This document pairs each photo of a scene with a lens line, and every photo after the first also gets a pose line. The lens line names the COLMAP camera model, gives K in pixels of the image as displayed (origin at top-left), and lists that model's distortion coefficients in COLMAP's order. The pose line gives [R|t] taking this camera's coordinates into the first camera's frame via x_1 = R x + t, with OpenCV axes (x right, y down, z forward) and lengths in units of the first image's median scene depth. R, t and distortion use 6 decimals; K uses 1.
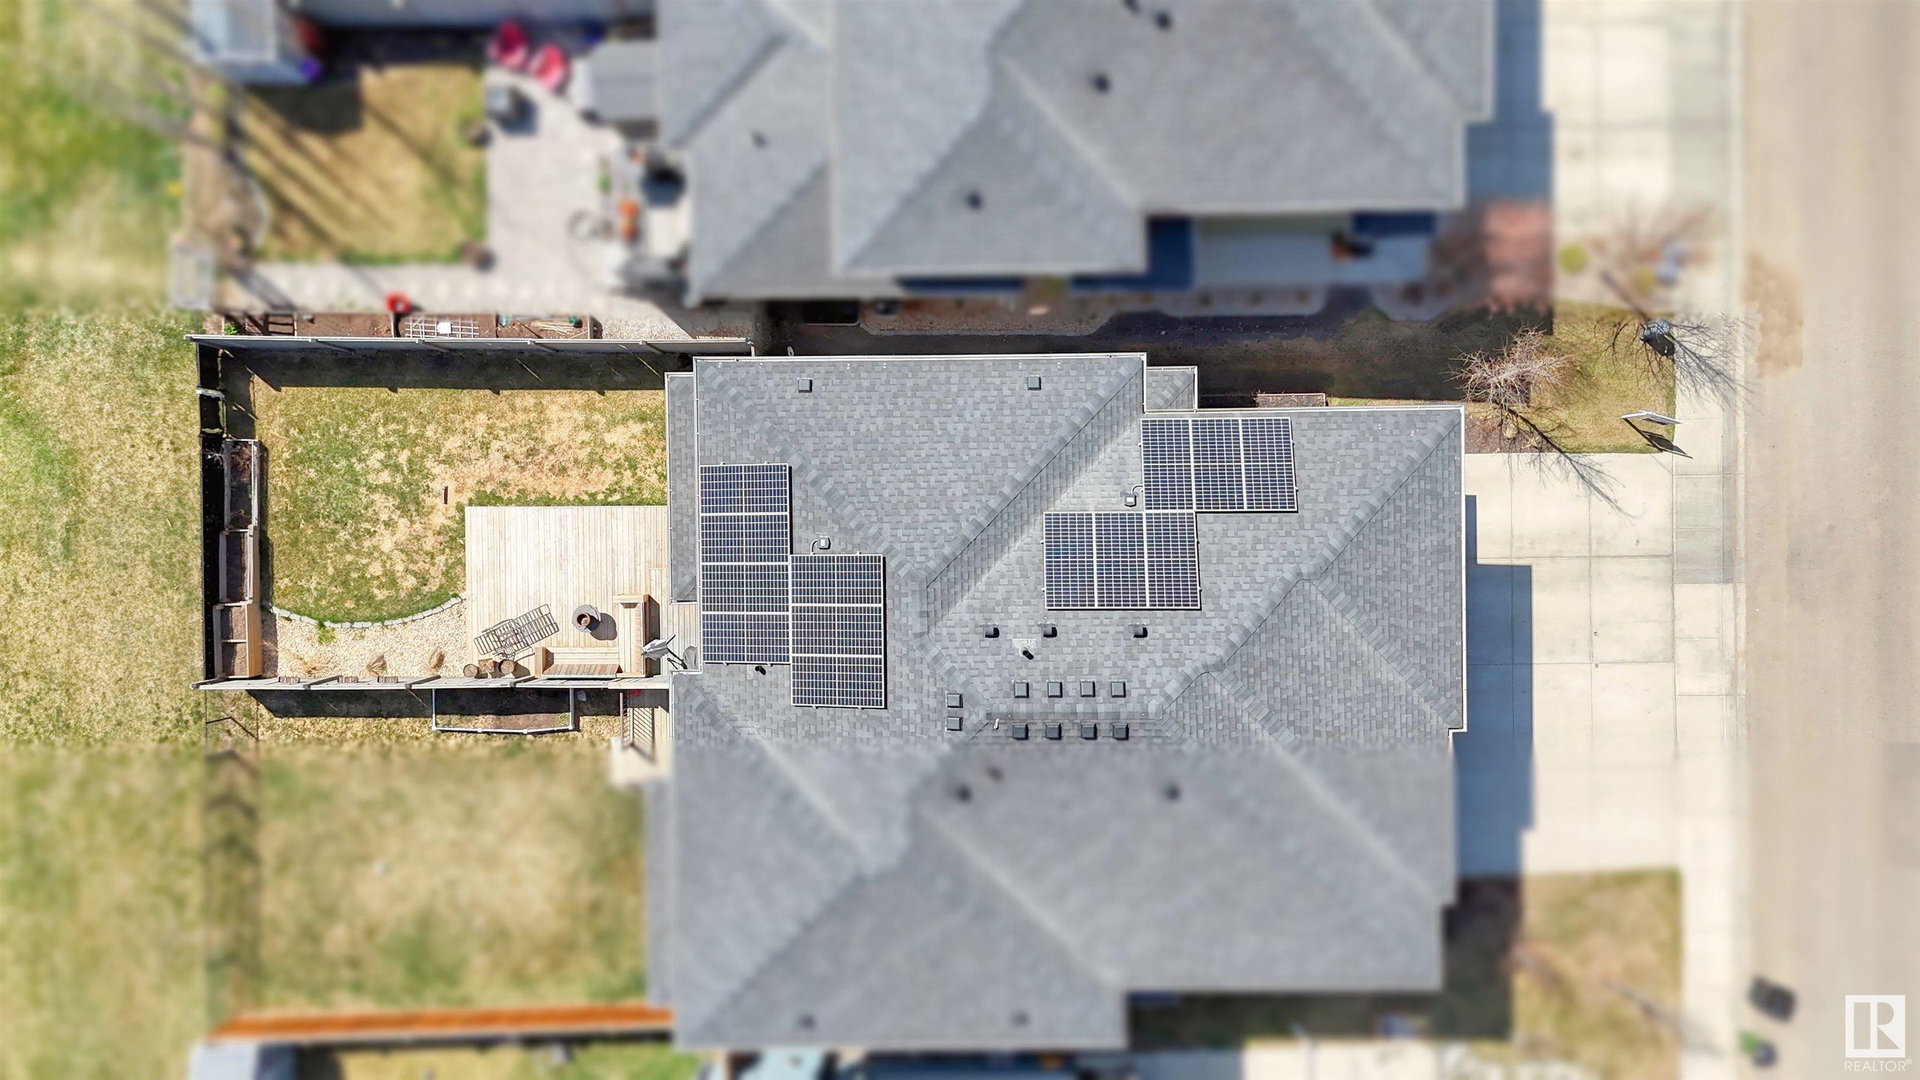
lens RADIAL K [[1414.2, 0, 960.4], [0, 1414.2, 543.8], [0, 0, 1]] dist [0.064589, -0.033293]
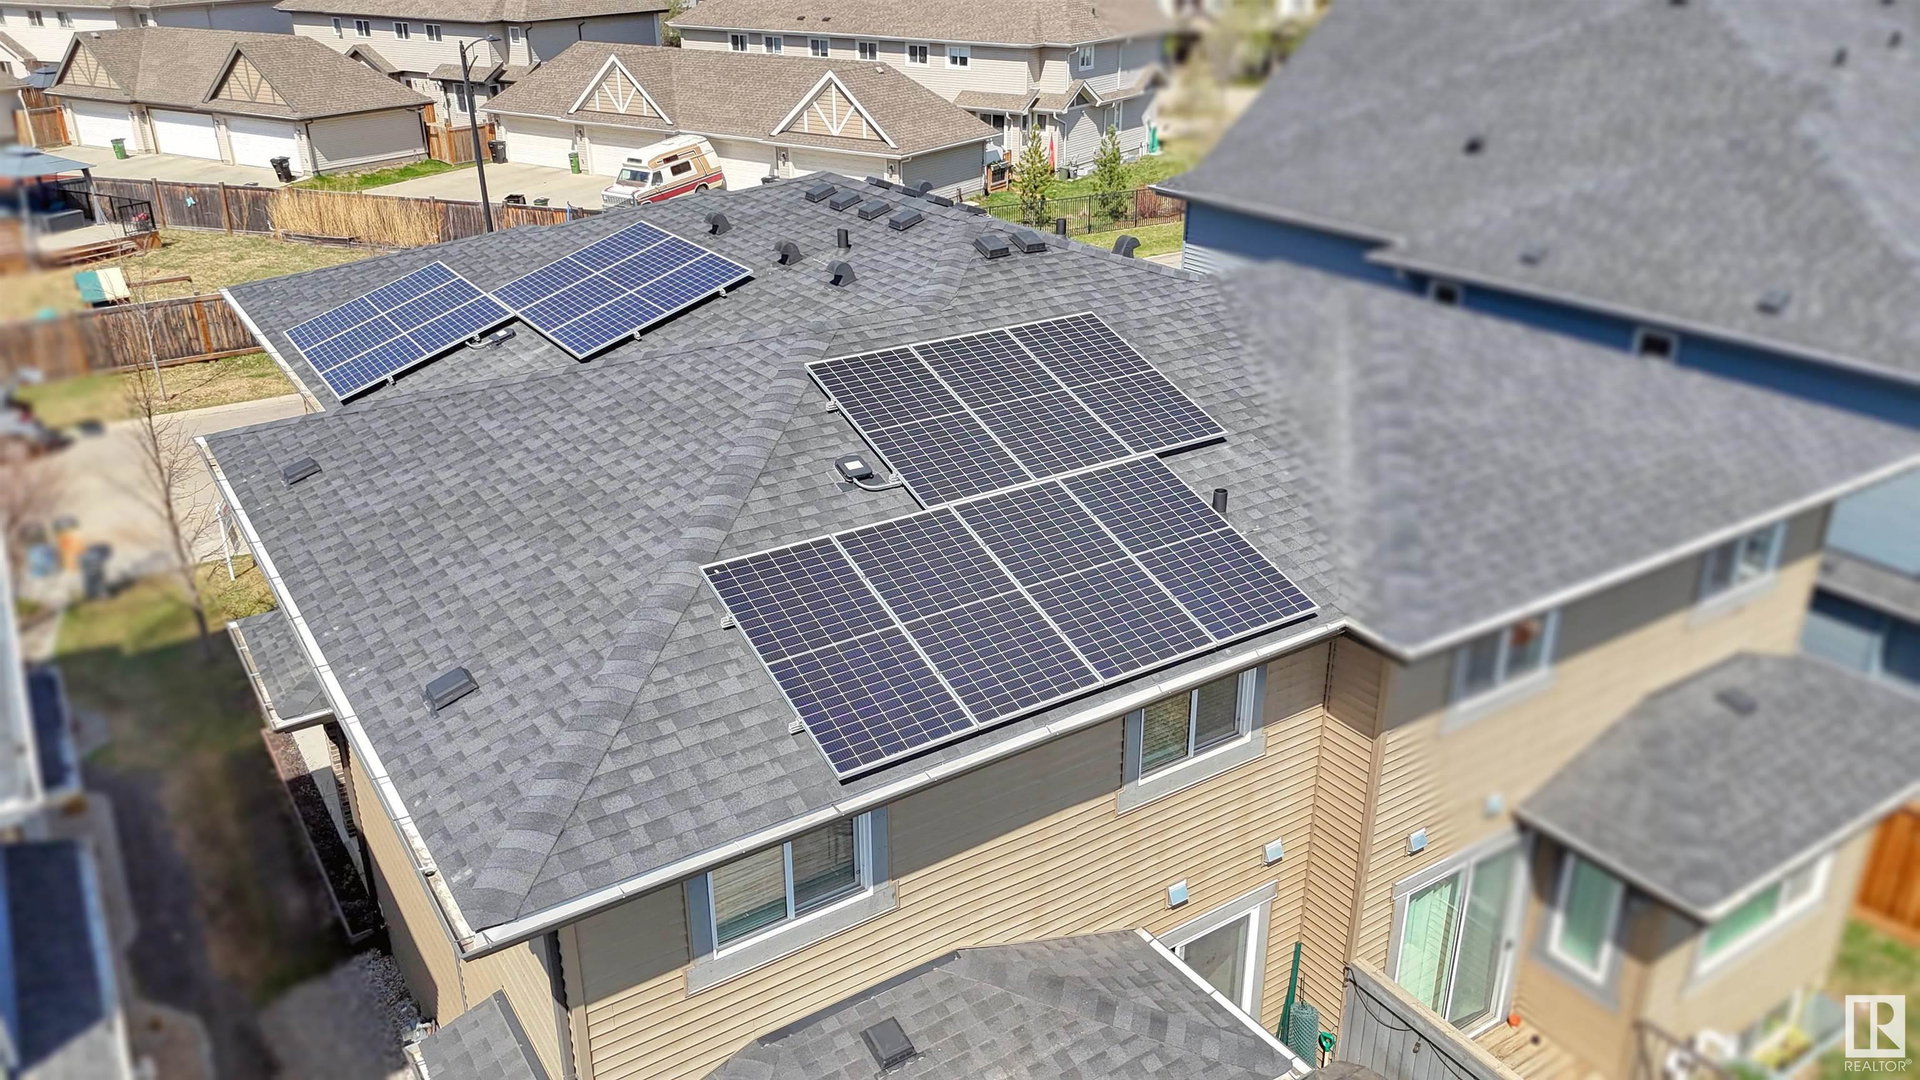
lens RADIAL K [[1414.2, 0, 963.5], [0, 1414.2, 537.8], [0, 0, 1]] dist [0.064589, -0.033293]
pose [[-0.546157, -0.333147, 0.768587, -0.333802], [0.837638, -0.226693, 0.496964, -0.137298], [0.008671, 0.915218, 0.402866, 0.697372]]
